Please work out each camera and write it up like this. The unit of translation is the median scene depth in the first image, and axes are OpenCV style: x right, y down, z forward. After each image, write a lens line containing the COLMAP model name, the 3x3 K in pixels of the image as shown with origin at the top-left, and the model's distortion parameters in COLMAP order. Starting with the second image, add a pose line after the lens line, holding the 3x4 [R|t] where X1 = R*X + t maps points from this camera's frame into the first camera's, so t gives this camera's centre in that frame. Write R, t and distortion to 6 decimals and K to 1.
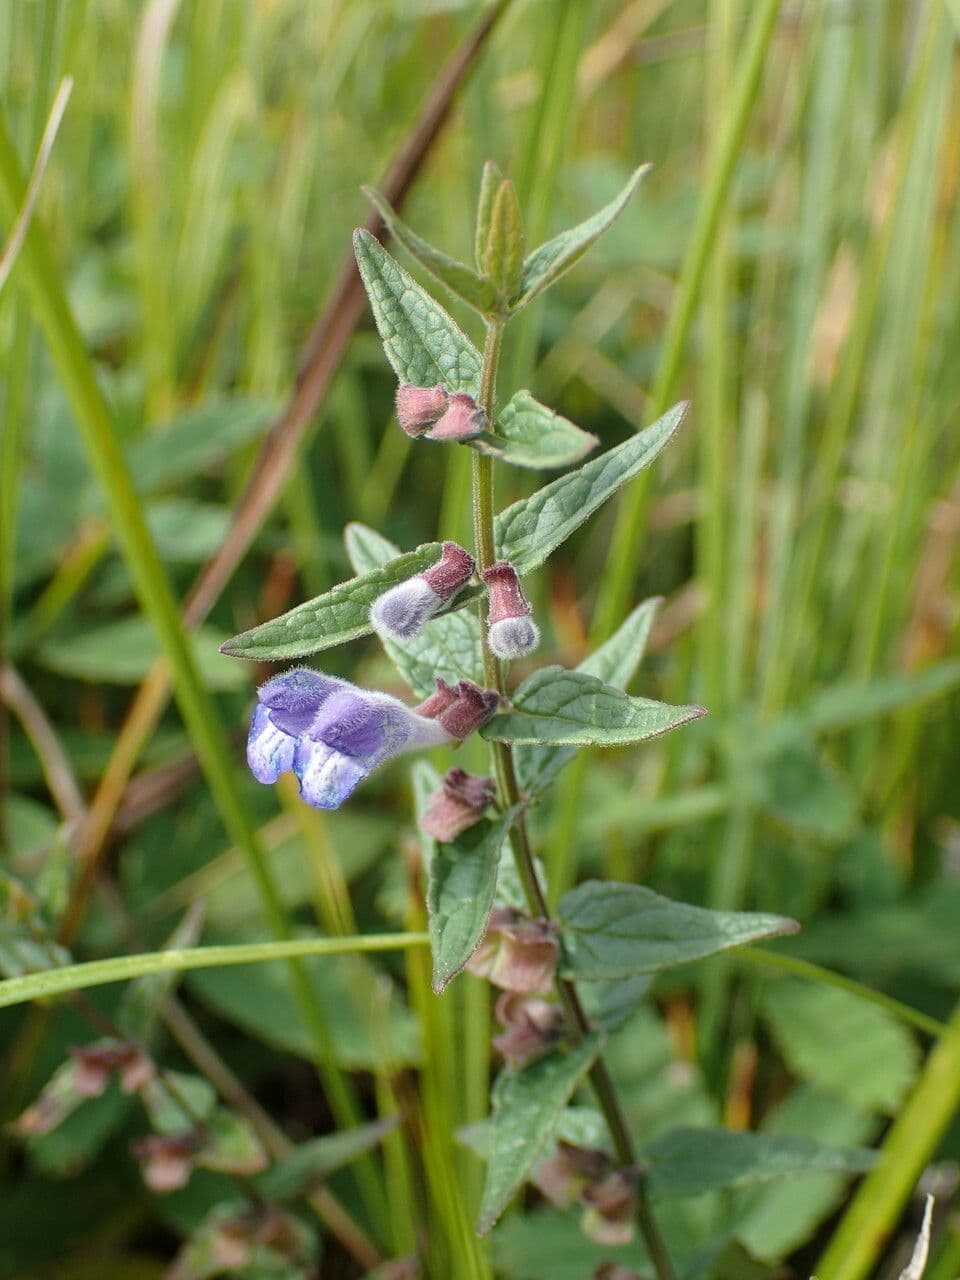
lens RADIAL K [[2045.7, 0, 480.0], [0, 2045.7, 640.0], [0, 0, 1]] dist [-0.016343, 0.046374]
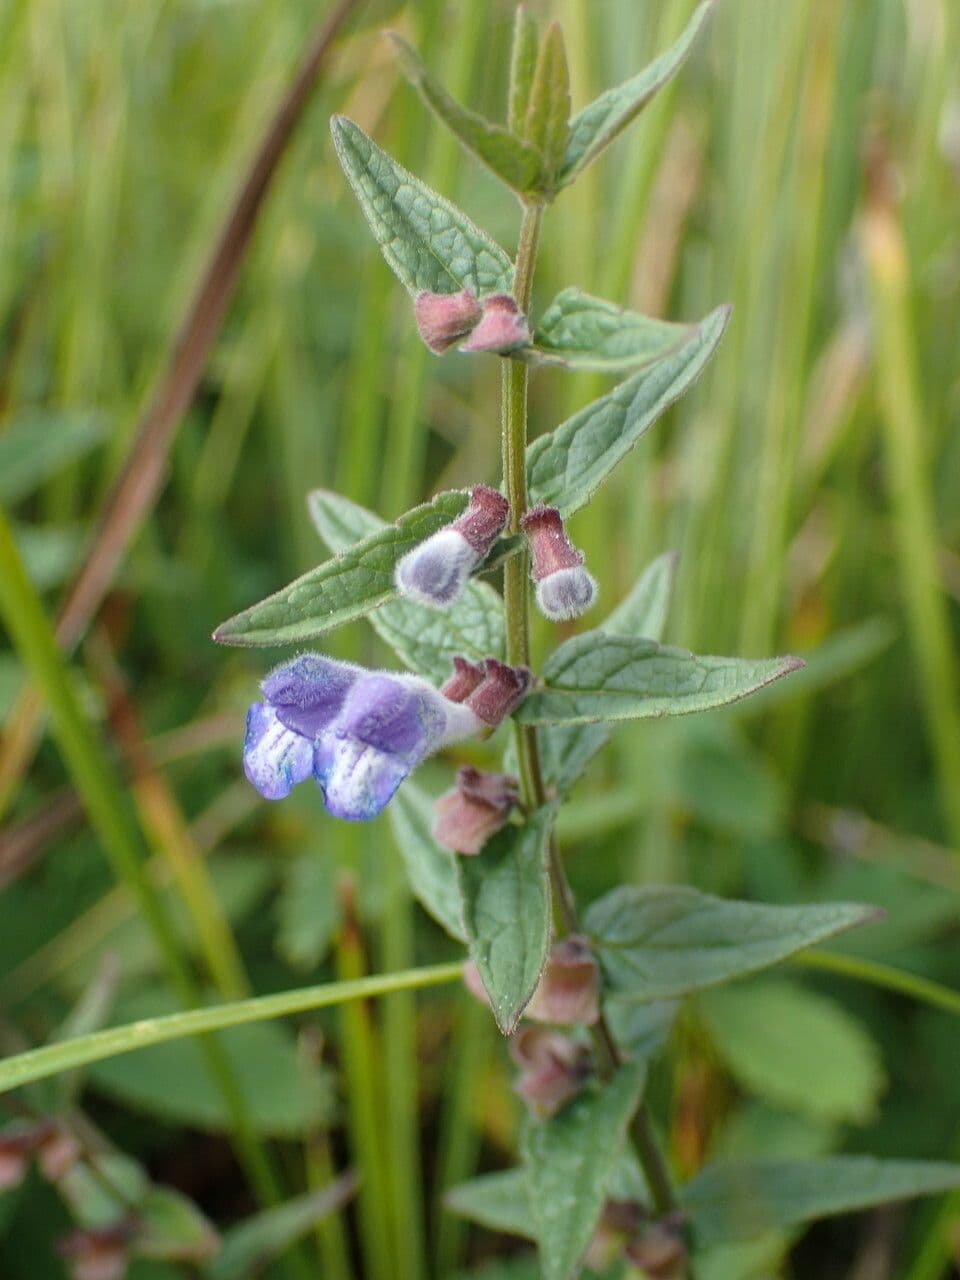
lens RADIAL K [[2045.7, 0, 480.0], [0, 2045.7, 640.0], [0, 0, 1]] dist [-0.016343, 0.046374]
pose [[0.988476, -0.082879, 0.126671, -0.123030], [0.085668, 0.996183, -0.016721, 0.028025], [-0.124801, 0.027380, 0.991804, 0.180785]]
